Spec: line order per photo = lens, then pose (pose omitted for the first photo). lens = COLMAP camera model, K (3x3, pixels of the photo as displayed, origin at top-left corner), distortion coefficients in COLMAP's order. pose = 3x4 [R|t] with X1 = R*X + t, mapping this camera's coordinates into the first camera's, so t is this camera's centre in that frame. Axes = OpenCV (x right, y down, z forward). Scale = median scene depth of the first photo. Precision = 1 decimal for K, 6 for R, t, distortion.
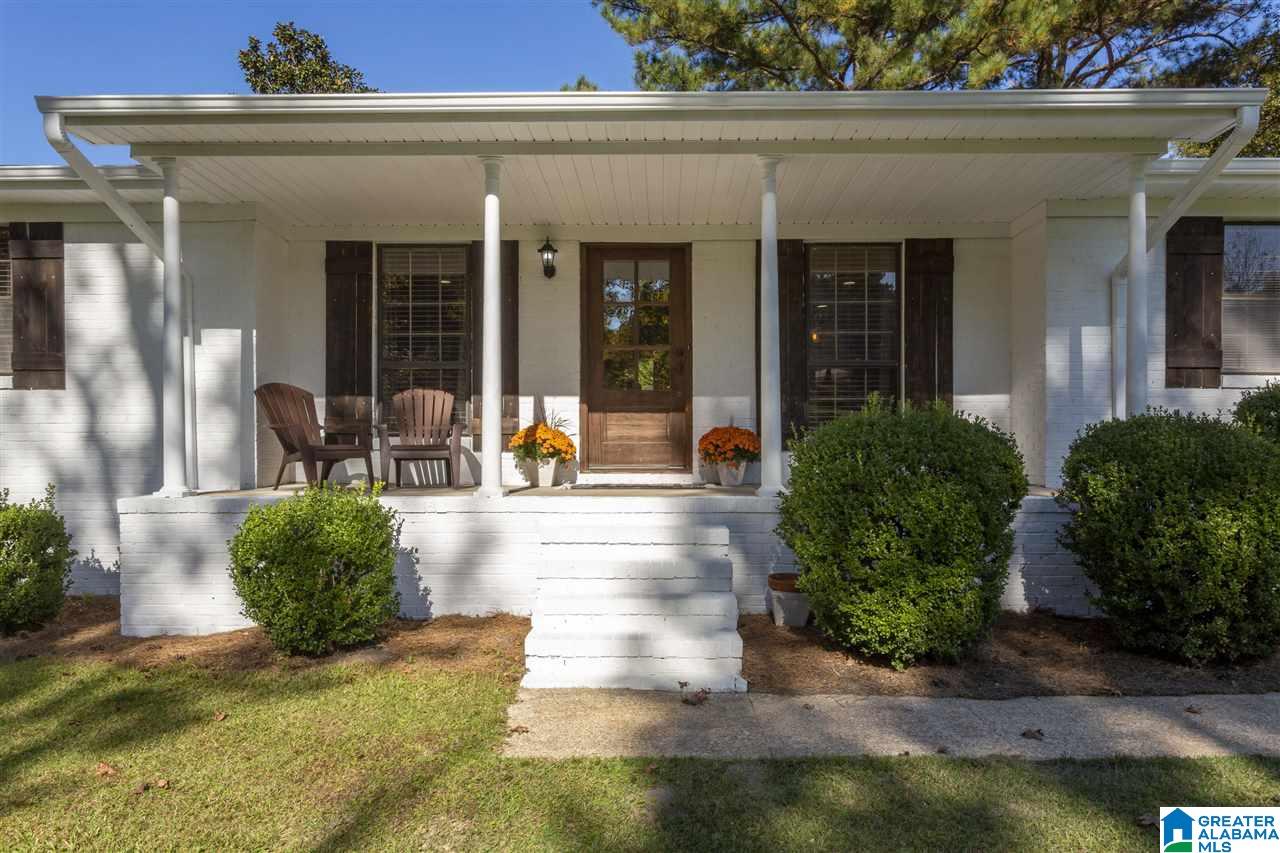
lens RADIAL K [[934.9, 0, 639.0], [0, 934.9, 432.8], [0, 0, 1]] dist [0.002882, 0.000690]
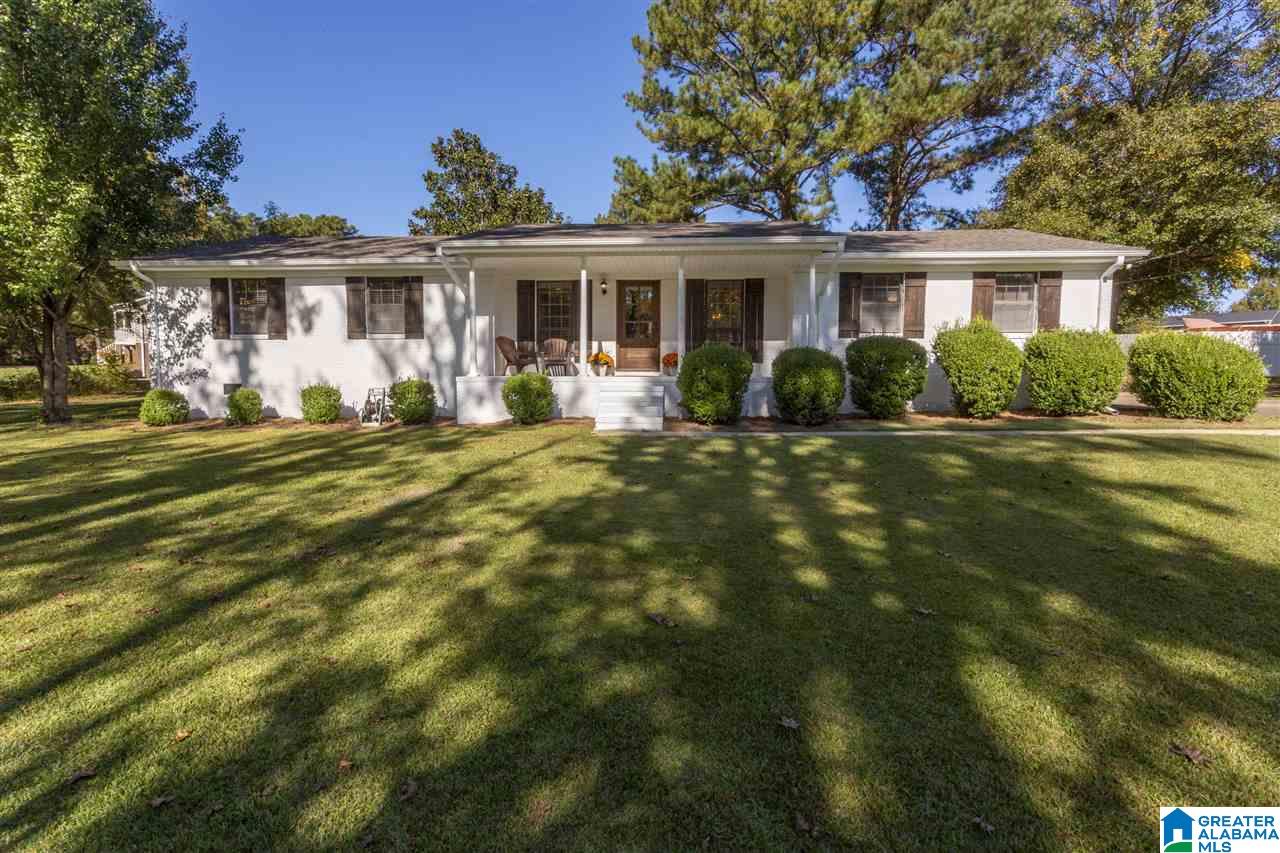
lens RADIAL K [[610.1, 0, 640.6], [0, 610.1, 418.8], [0, 0, 1]] dist [0.001365, 0.000830]
pose [[0.998927, 0.005616, -0.045962, 0.083726], [-0.001633, 0.996272, 0.086249, 0.028302], [0.046275, -0.086082, 0.995213, -0.694524]]
